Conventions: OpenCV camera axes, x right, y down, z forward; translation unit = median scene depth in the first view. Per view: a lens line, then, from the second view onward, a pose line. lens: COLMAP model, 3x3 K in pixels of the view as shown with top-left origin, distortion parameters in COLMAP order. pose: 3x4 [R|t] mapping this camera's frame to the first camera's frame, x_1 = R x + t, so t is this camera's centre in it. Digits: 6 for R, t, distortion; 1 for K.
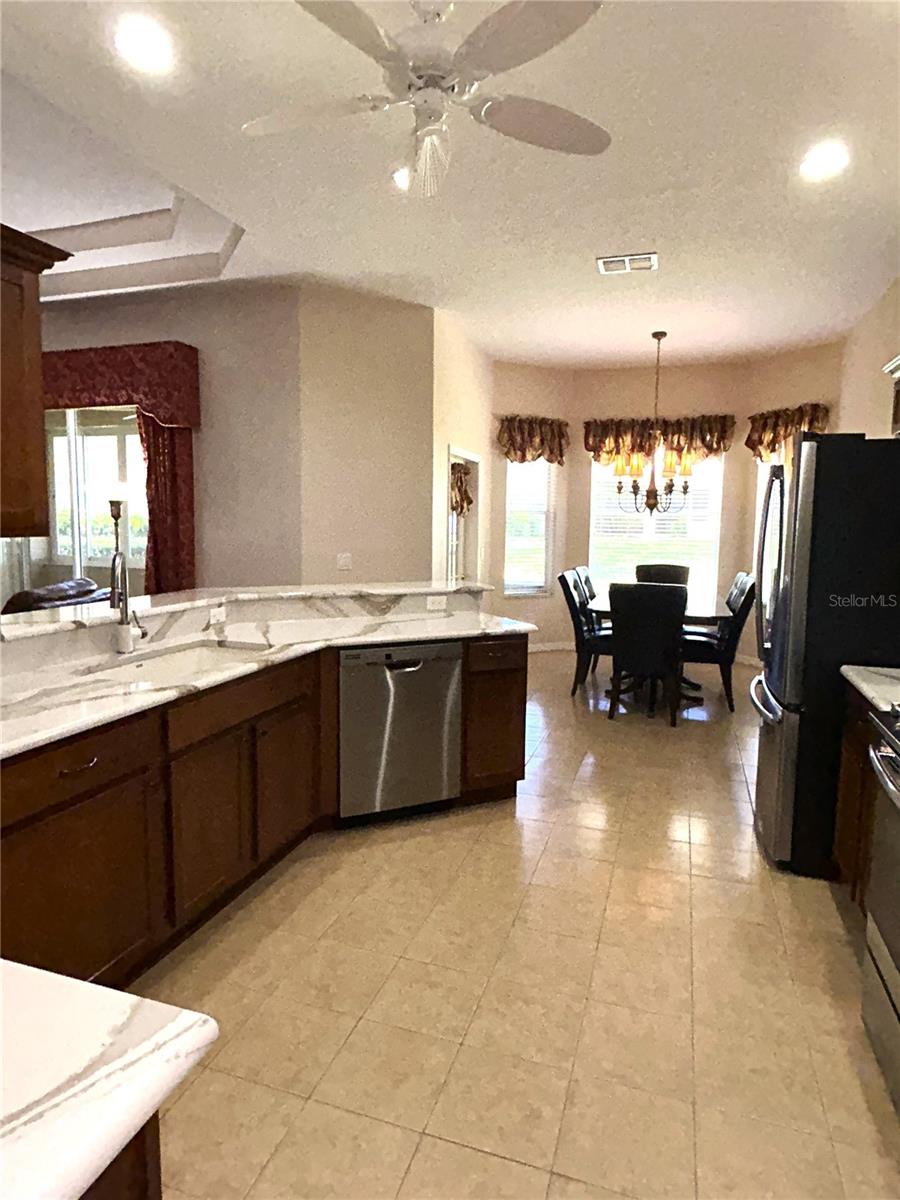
lens RADIAL K [[703.1, 0, 450.0], [0, 703.1, 600.0], [0, 0, 1]] dist [-0.030686, -0.000152]
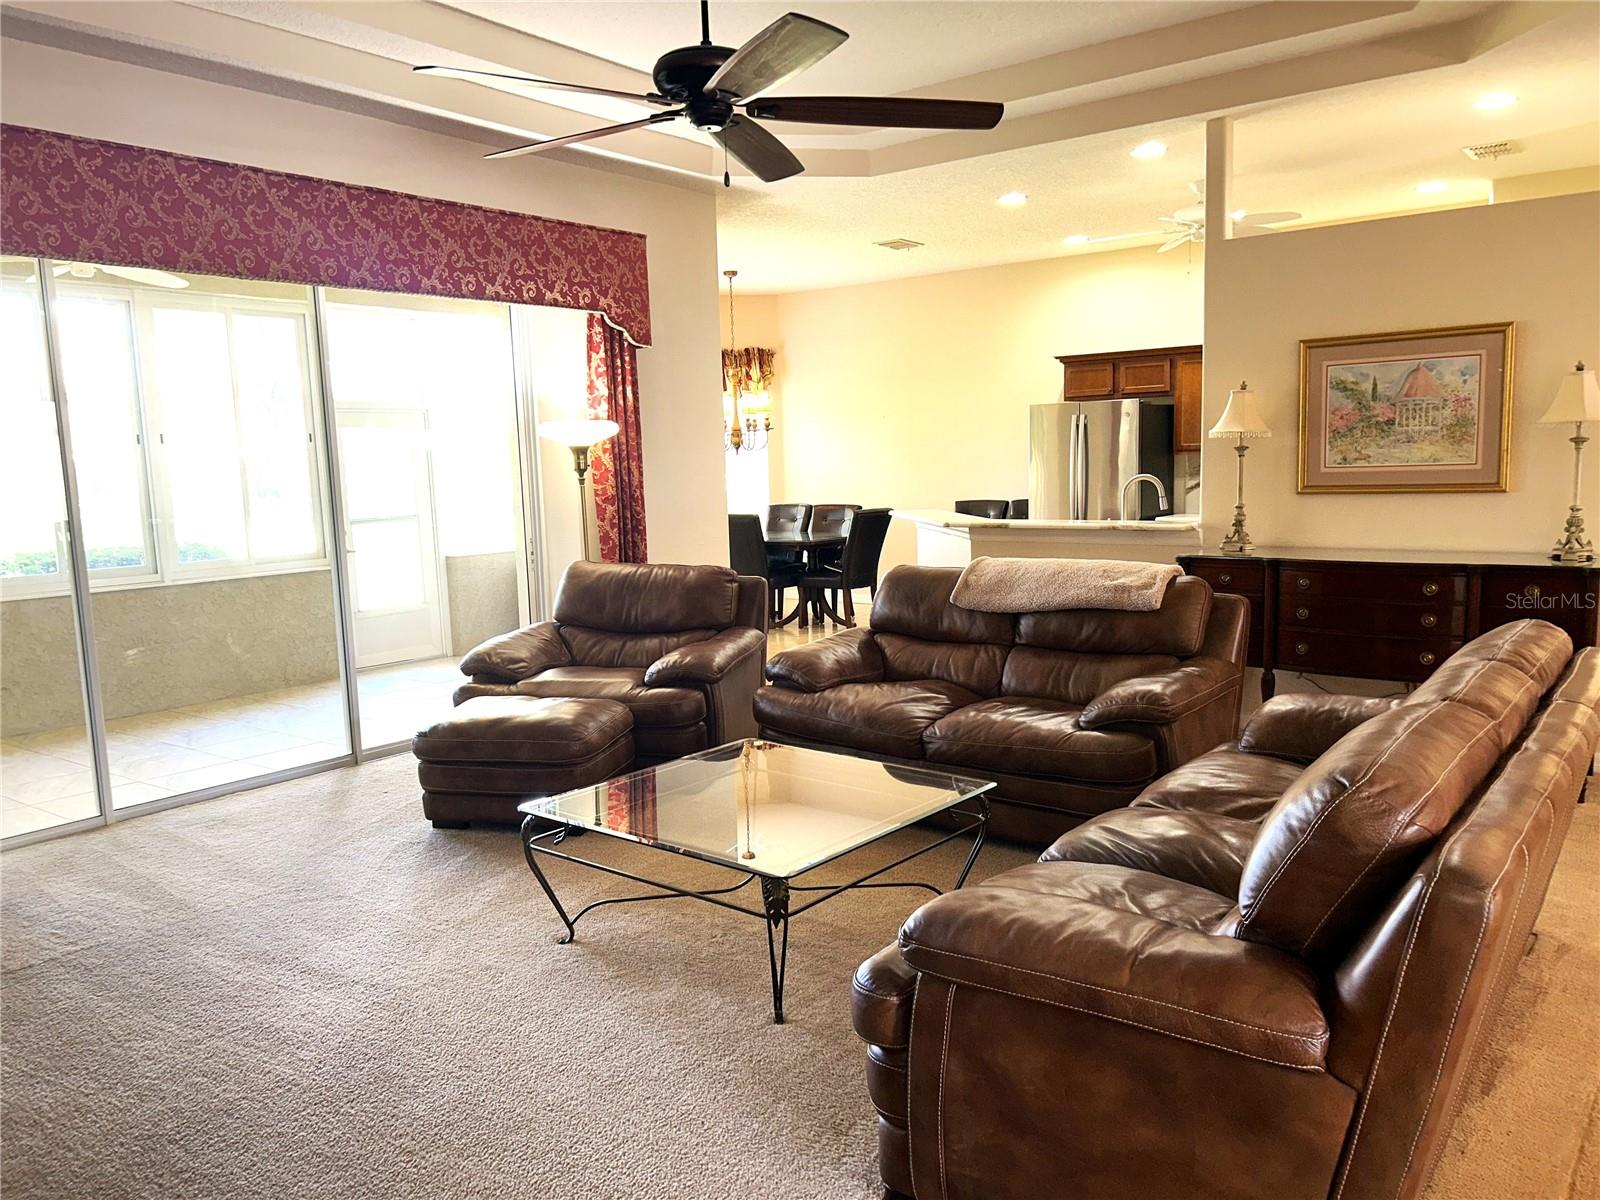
lens RADIAL K [[1236.1, 0, 800.0], [0, 1236.1, 600.0], [0, 0, 1]] dist [0.004929, 0.002179]
pose [[0.333316, -0.136938, 0.932818, -1.421997], [0.161903, 0.983012, 0.086455, -0.058164], [-0.928810, 0.122209, 0.349824, 0.354643]]
